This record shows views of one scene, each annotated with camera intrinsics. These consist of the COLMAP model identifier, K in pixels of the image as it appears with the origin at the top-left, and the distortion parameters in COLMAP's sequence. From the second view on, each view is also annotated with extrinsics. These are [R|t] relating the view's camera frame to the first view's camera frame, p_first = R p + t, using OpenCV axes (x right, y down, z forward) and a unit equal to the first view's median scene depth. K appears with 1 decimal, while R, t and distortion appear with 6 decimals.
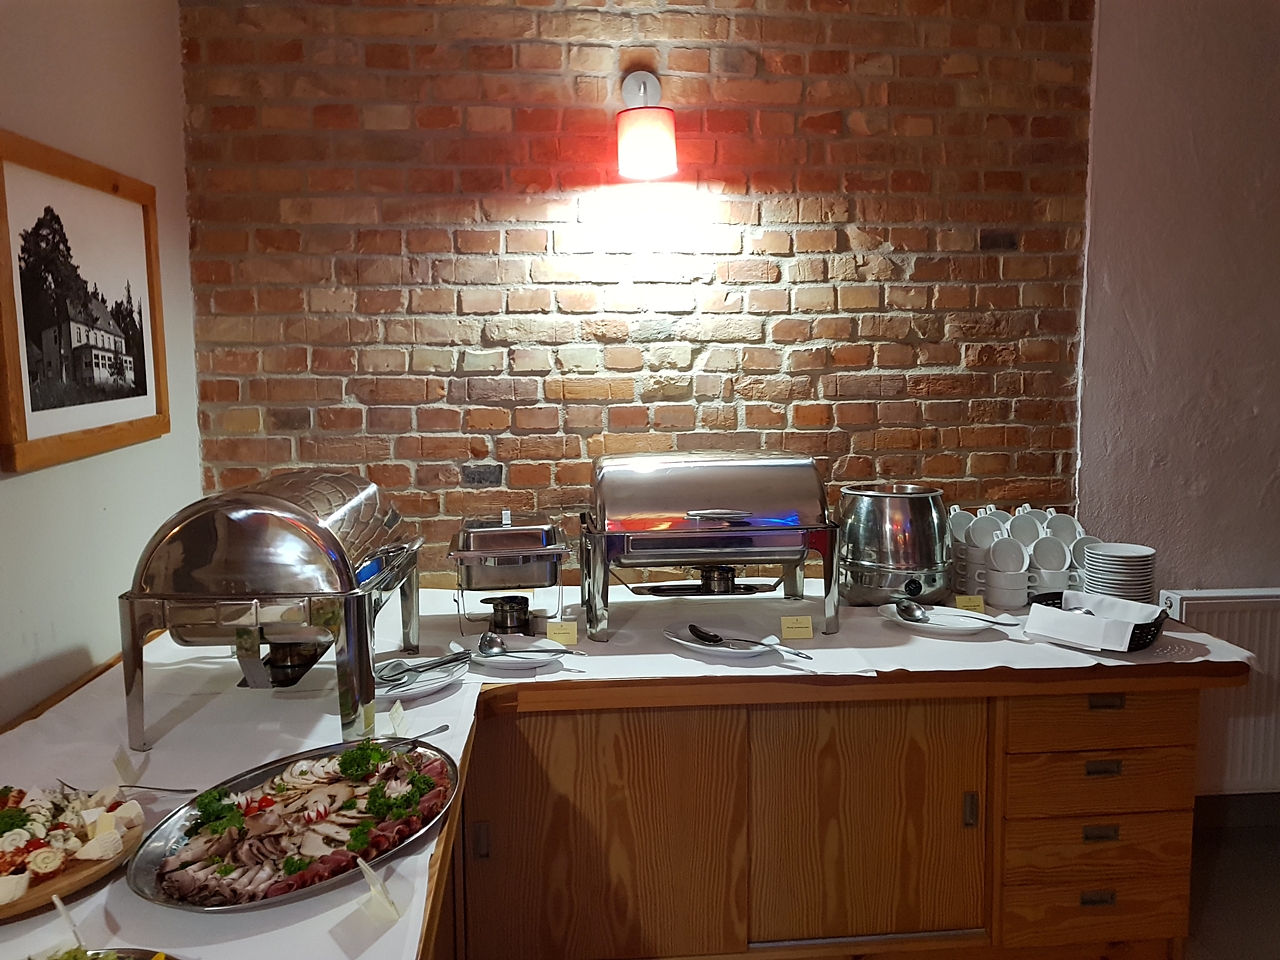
lens RADIAL K [[976.1, 0, 634.9], [0, 976.1, 480.0], [0, 0, 1]] dist [0.012588, -0.031765]
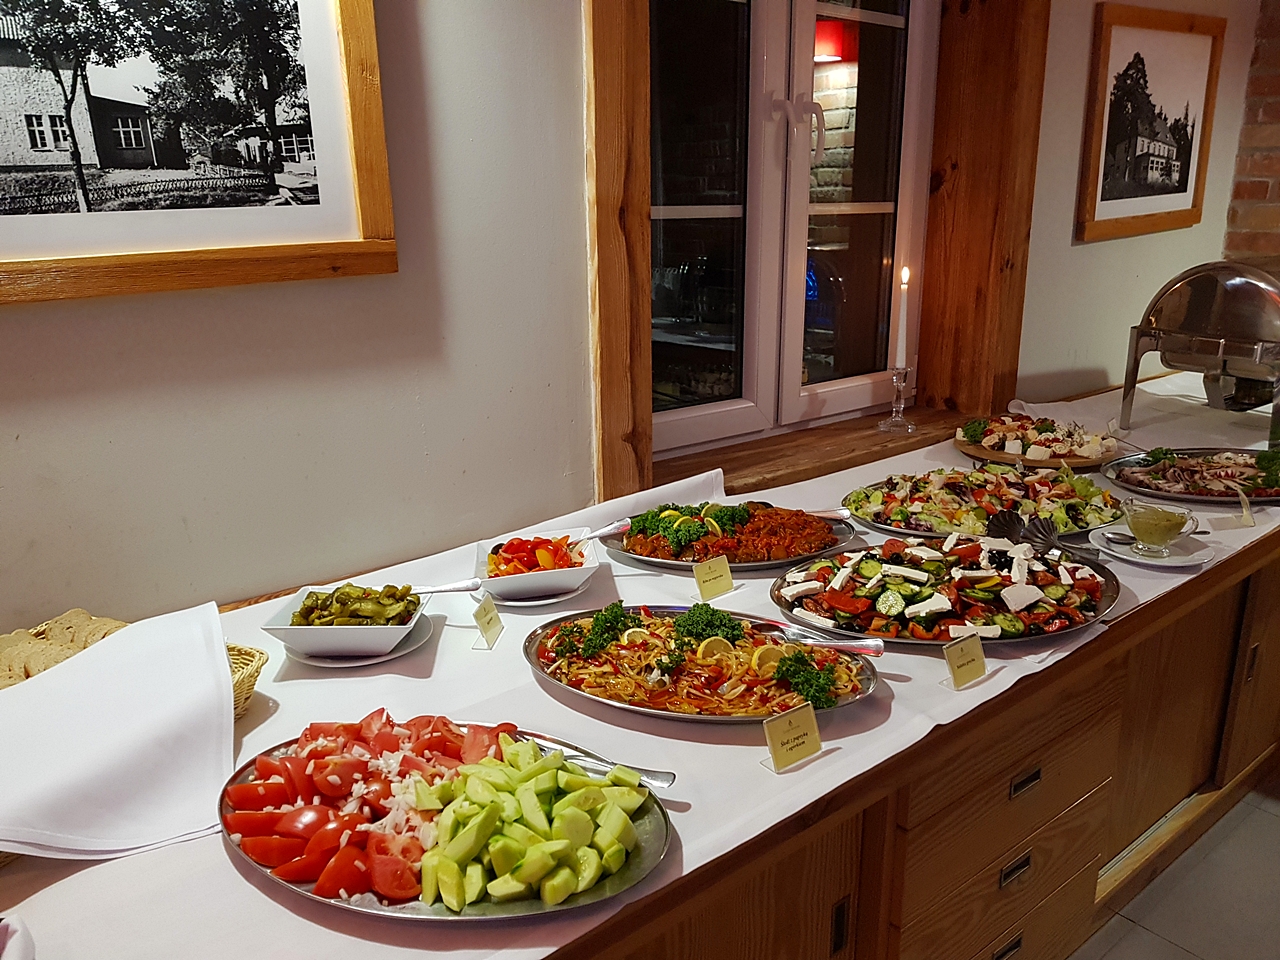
lens RADIAL K [[976.1, 0, 636.6], [0, 976.1, 476.4], [0, 0, 1]] dist [0.012588, -0.031765]
pose [[0.552048, 0.231748, -0.800960, 0.200005], [-0.080614, 0.970933, 0.225366, 0.041452], [0.829906, -0.059845, 0.554684, -0.310795]]
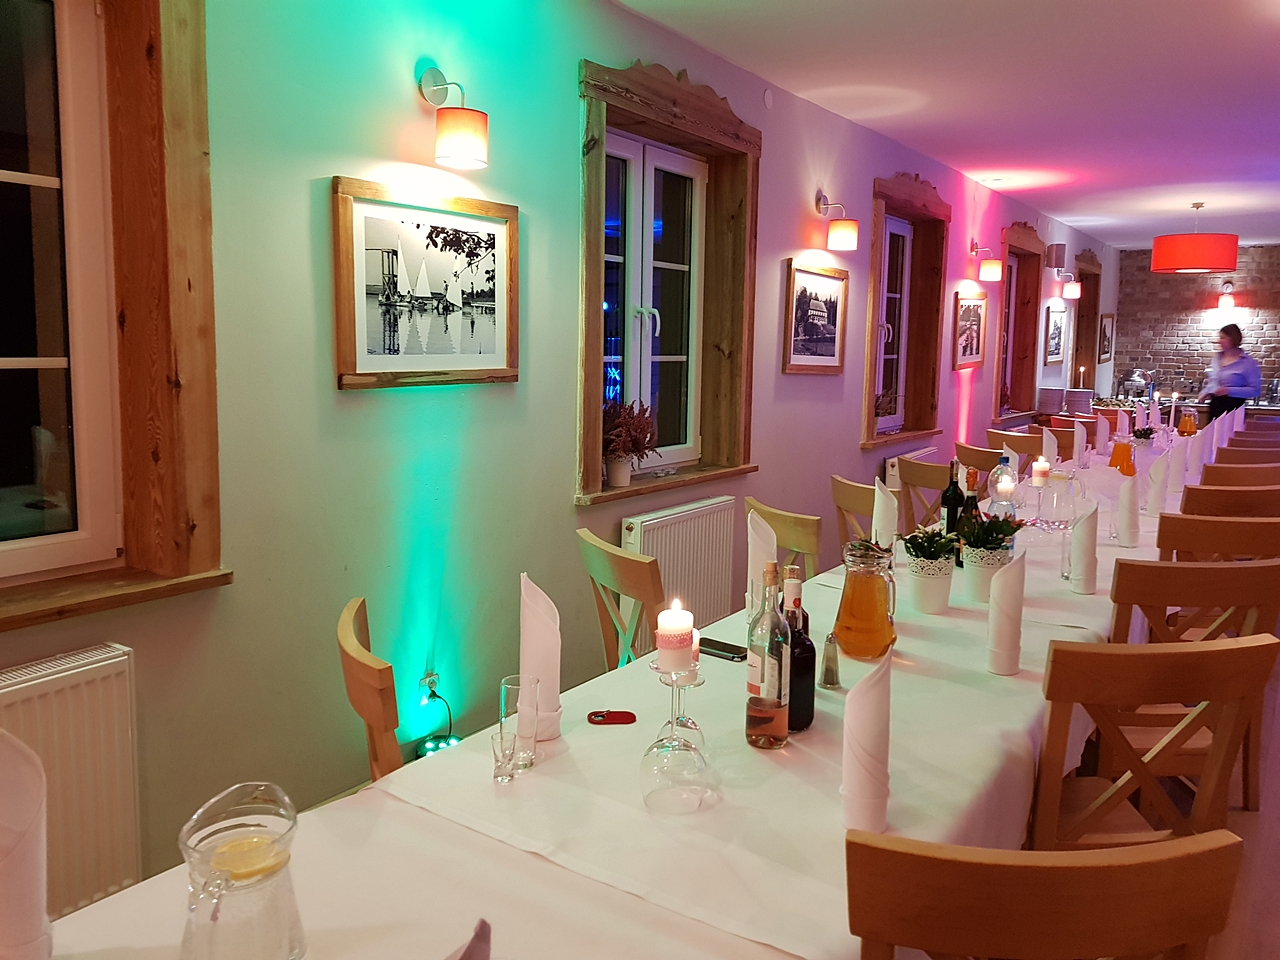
lens RADIAL K [[976.1, 0, 618.2], [0, 976.1, 452.9], [0, 0, 1]] dist [0.012588, -0.031765]
pose [[0.727788, 0.092258, -0.679568, 1.101291], [-0.090701, 0.995154, 0.037964, 0.445018], [0.679778, 0.034008, 0.732629, -4.215855]]
